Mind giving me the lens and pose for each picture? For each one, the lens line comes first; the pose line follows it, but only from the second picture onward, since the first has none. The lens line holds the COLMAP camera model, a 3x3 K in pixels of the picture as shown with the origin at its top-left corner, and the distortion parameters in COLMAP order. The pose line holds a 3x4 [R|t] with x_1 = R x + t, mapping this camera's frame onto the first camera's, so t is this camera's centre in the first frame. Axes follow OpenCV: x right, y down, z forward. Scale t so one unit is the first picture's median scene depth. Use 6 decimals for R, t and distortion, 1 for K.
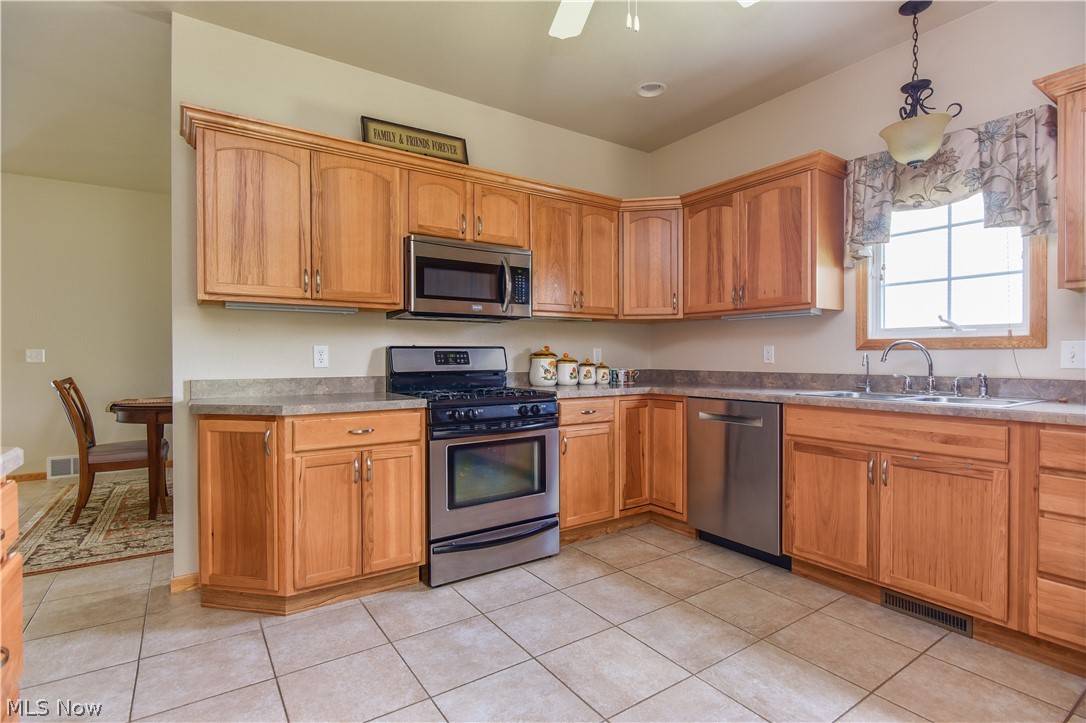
lens RADIAL K [[528.1, 0, 543.0], [0, 528.1, 361.5], [0, 0, 1]] dist [-0.004373, -0.000735]
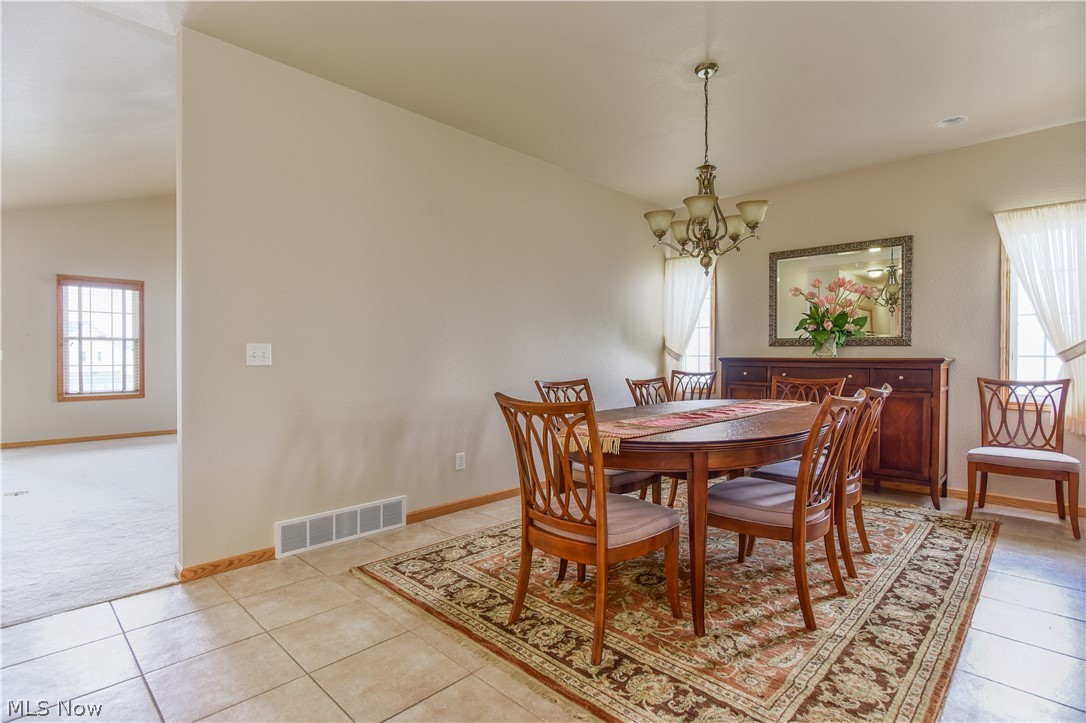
lens RADIAL K [[528.1, 0, 543.0], [0, 528.1, 361.5], [0, 0, 1]] dist [-0.004373, -0.000735]
pose [[0.978579, -0.004292, 0.205827, -0.976678], [0.003244, 0.999980, 0.005430, -0.006444], [-0.205847, -0.004646, 0.978573, 0.439478]]
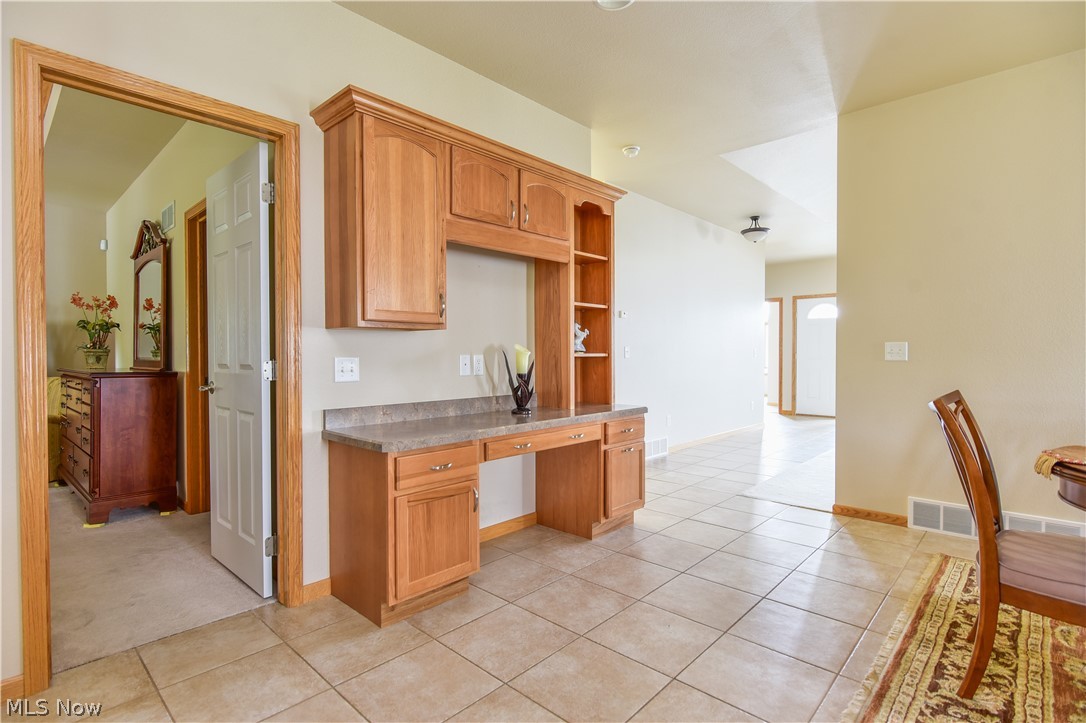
lens RADIAL K [[528.1, 0, 543.0], [0, 528.1, 361.5], [0, 0, 1]] dist [-0.004373, -0.000735]
pose [[0.219614, 0.013486, -0.975494, -0.469828], [-0.006270, 0.999903, 0.012411, -0.003430], [0.975567, 0.003391, 0.219678, 0.472392]]
